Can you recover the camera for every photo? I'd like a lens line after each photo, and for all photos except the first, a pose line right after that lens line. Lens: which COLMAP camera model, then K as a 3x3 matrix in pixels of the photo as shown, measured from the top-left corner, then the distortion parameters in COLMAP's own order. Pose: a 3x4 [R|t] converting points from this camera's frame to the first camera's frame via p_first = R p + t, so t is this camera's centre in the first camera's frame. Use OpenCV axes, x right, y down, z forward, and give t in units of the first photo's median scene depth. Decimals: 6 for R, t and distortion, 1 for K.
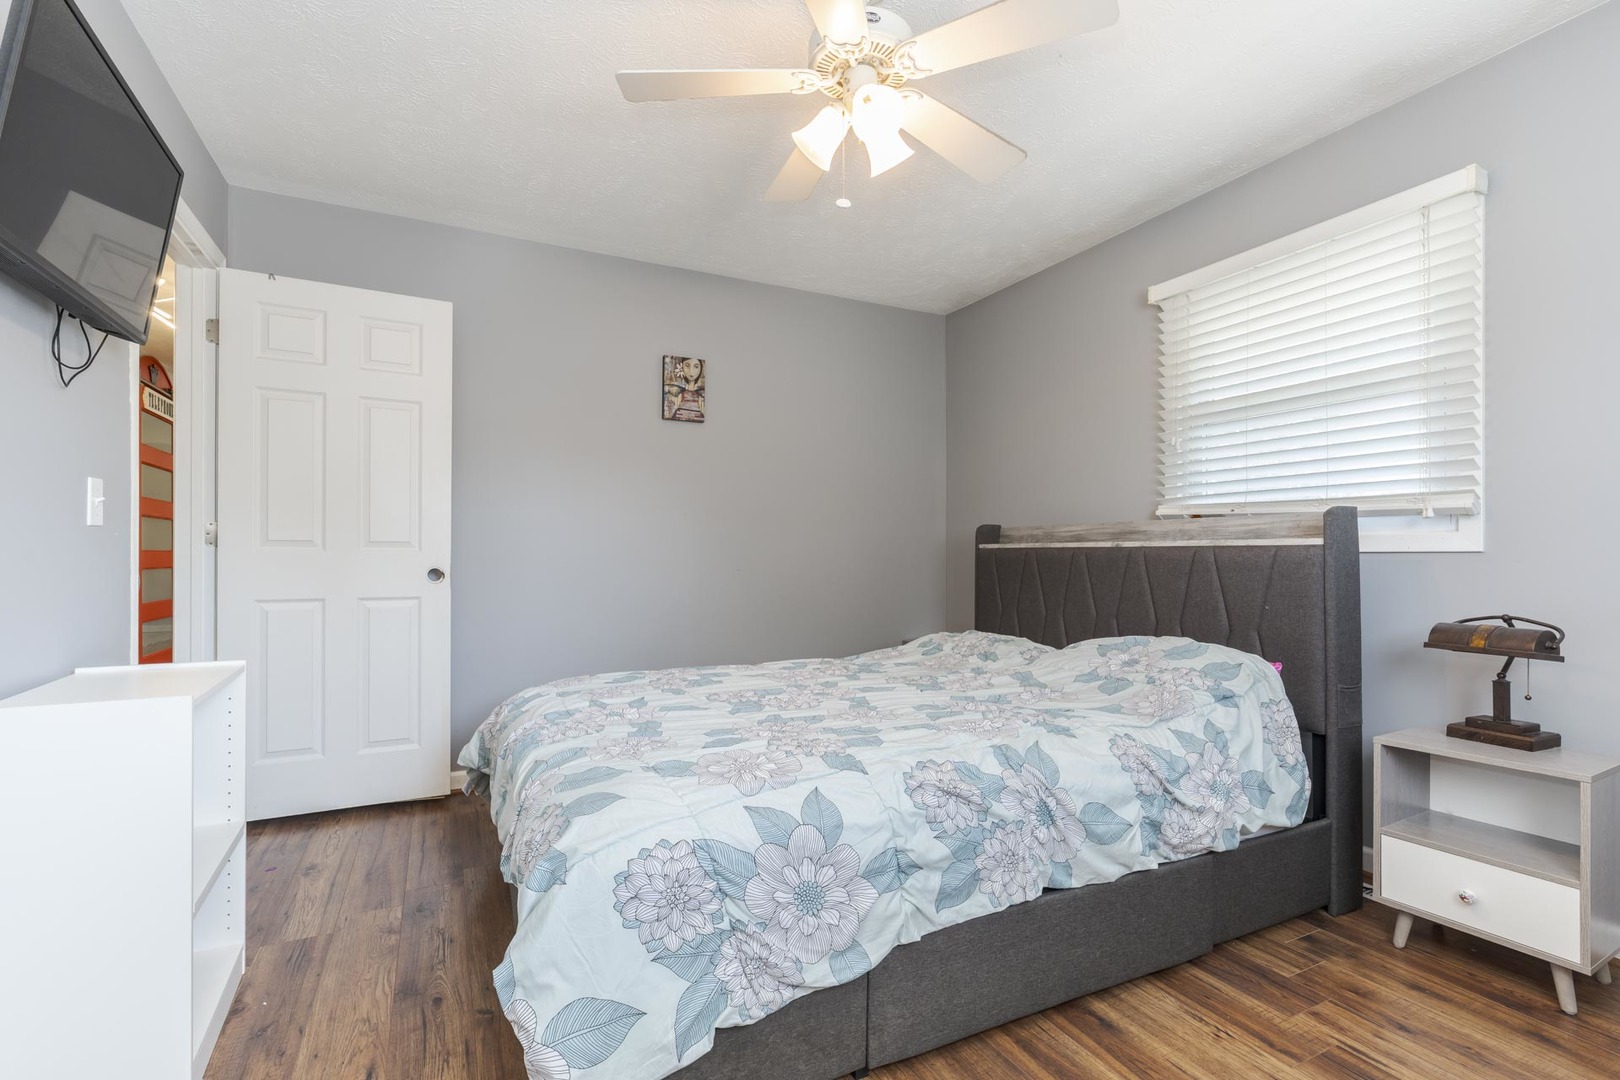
lens RADIAL K [[727.7, 0, 803.3], [0, 727.7, 548.0], [0, 0, 1]] dist [0.000373, -0.000370]
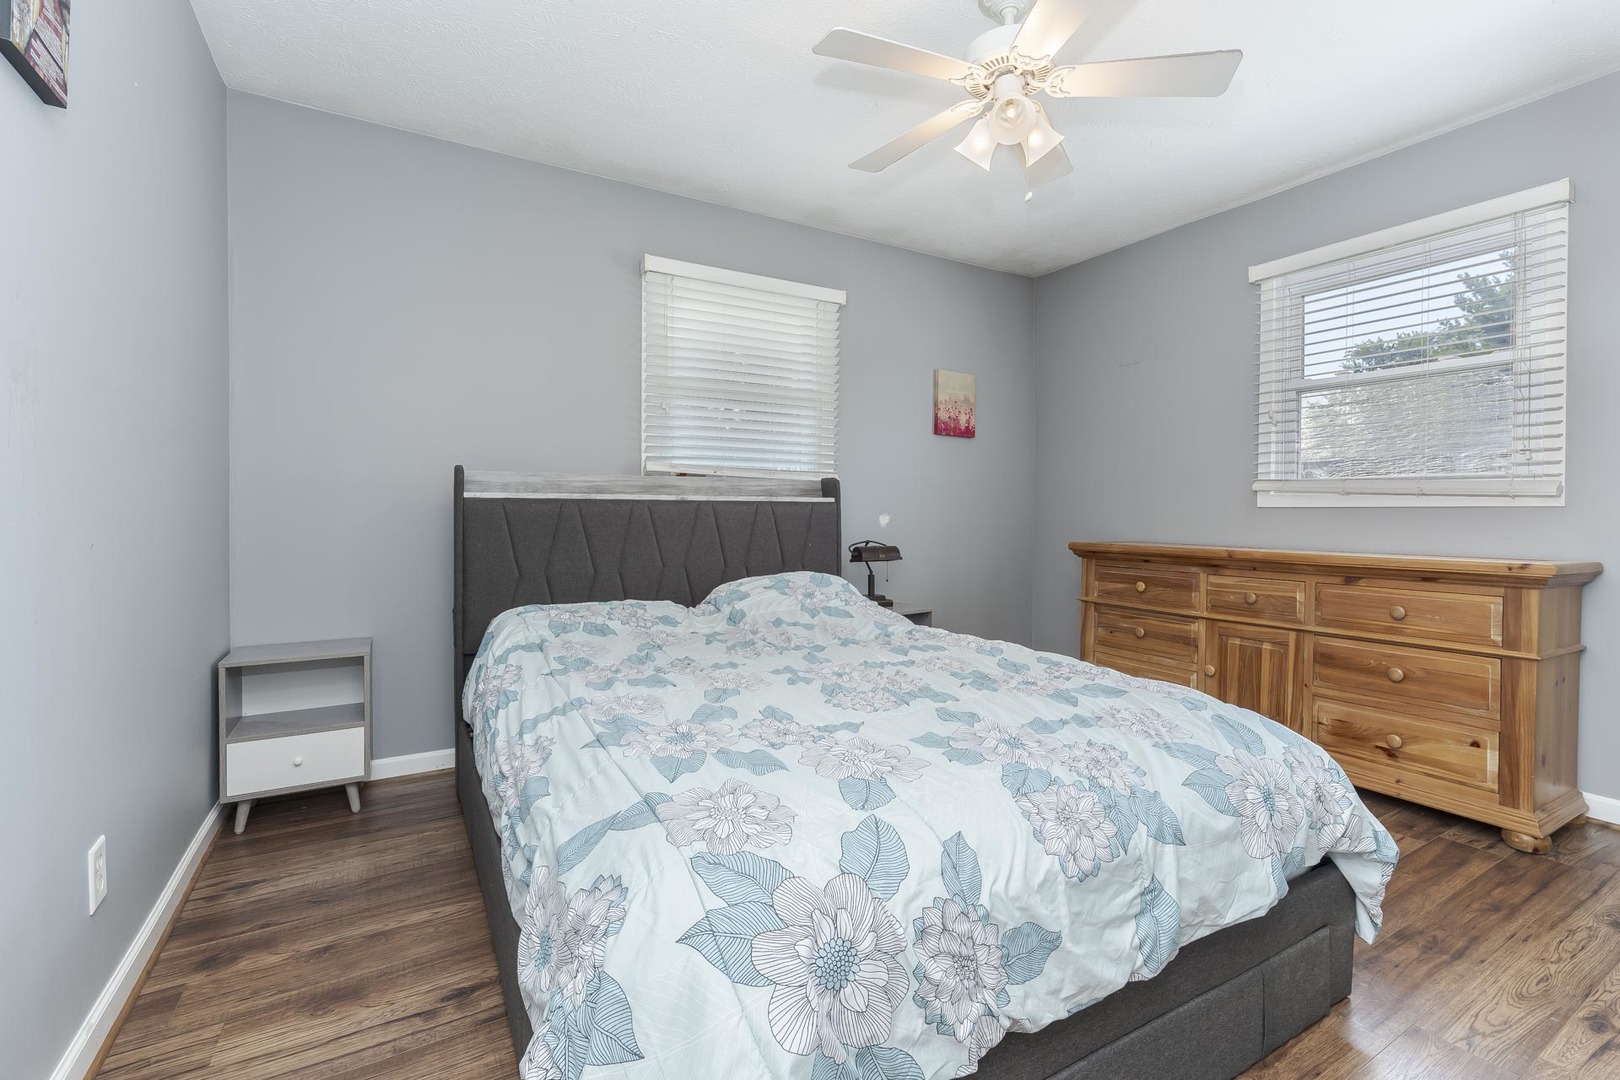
lens RADIAL K [[727.7, 0, 806.9], [0, 727.7, 525.6], [0, 0, 1]] dist [0.000373, -0.000370]
pose [[-0.081321, -0.018398, 0.996518, -0.671926], [-0.012061, 0.999775, 0.017474, 0.016126], [-0.996615, -0.010598, -0.081525, 0.949297]]
